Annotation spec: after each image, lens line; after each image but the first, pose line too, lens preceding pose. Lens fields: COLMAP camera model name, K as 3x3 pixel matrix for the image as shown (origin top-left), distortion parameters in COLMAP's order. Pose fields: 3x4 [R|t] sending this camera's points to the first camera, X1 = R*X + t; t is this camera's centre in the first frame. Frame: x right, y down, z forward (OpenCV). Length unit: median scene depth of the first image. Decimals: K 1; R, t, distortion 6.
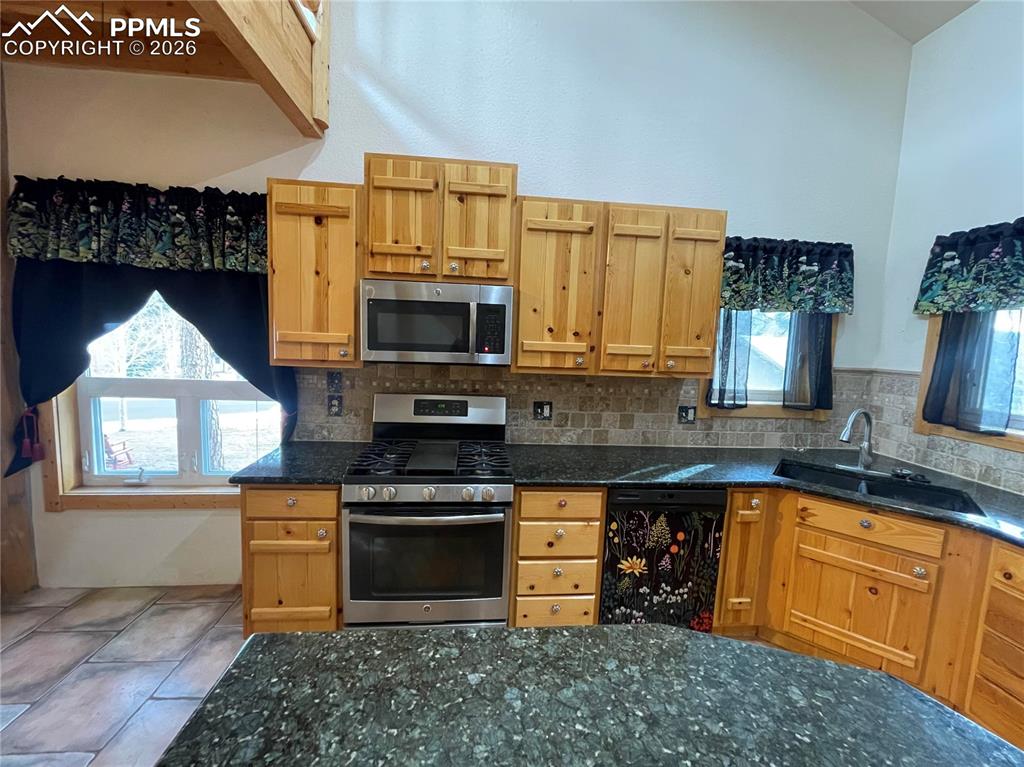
lens RADIAL K [[415.5, 0, 510.7], [0, 415.5, 380.4], [0, 0, 1]] dist [-0.006212, 0.001953]
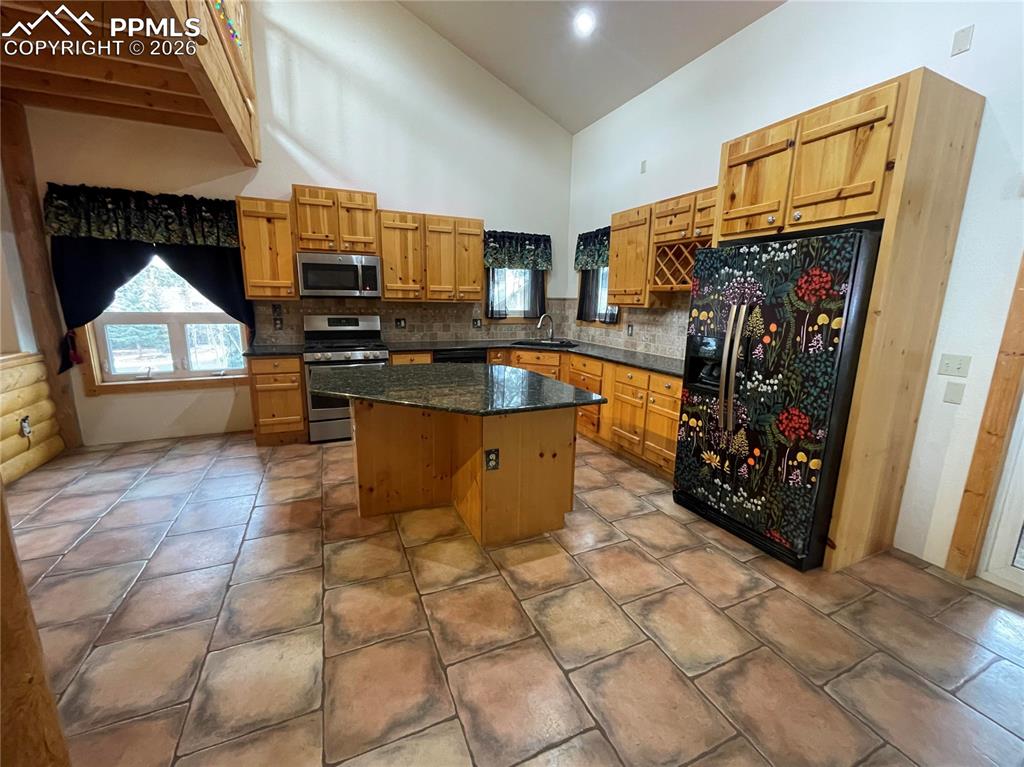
lens RADIAL K [[415.5, 0, 512.7], [0, 415.5, 380.5], [0, 0, 1]] dist [-0.006212, 0.001953]
pose [[0.946758, -0.083037, 0.311055, -0.054006], [0.050266, 0.992443, 0.111943, 0.166324], [-0.317999, -0.090347, 0.943776, -1.090703]]
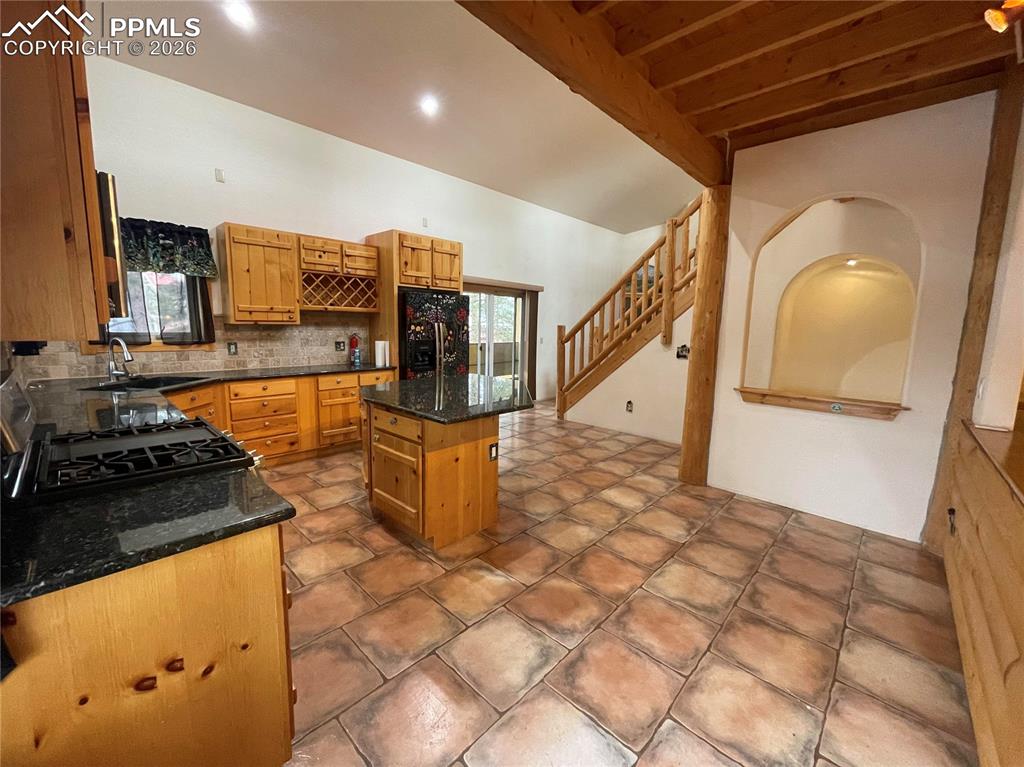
lens RADIAL K [[415.5, 0, 510.8], [0, 415.5, 378.8], [0, 0, 1]] dist [-0.006212, 0.001953]
pose [[-0.654909, -0.154010, 0.739848, -1.292195], [0.027607, 0.973484, 0.227083, -0.127088], [-0.755203, 0.169144, -0.633292, 1.309176]]
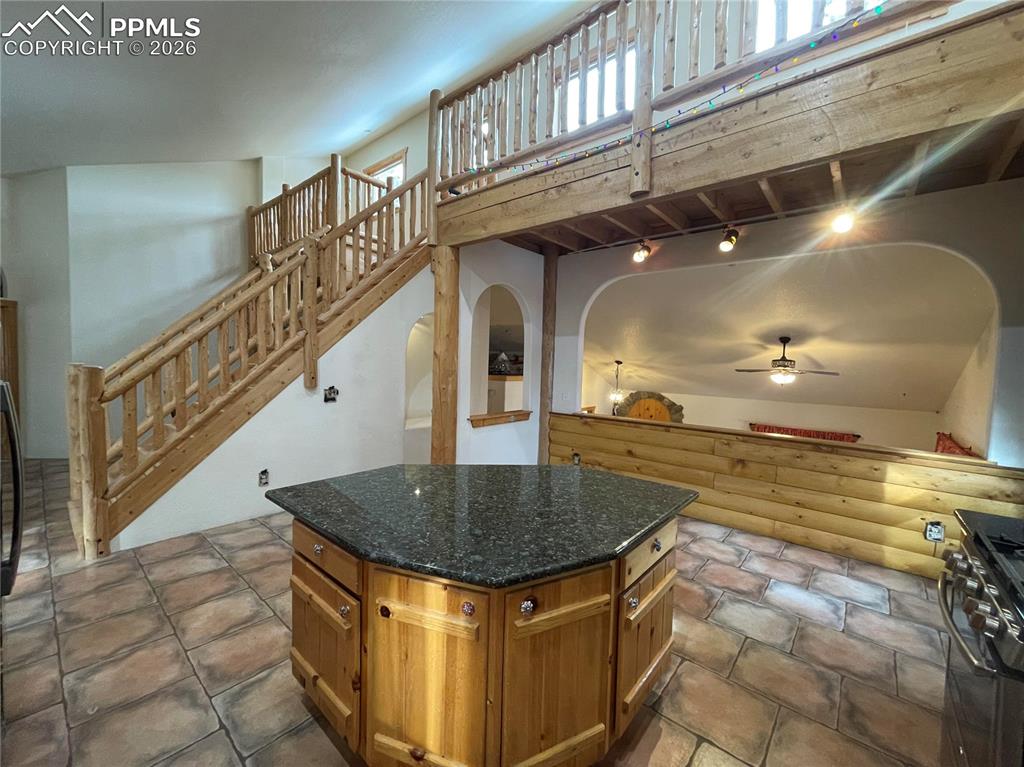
lens RADIAL K [[415.5, 0, 512.1], [0, 415.5, 381.9], [0, 0, 1]] dist [-0.006212, 0.001953]
pose [[-0.717204, -0.022555, -0.696498, 0.884155], [-0.124860, 0.987461, 0.096594, -0.083349], [0.685586, 0.156242, -0.711027, 1.117202]]
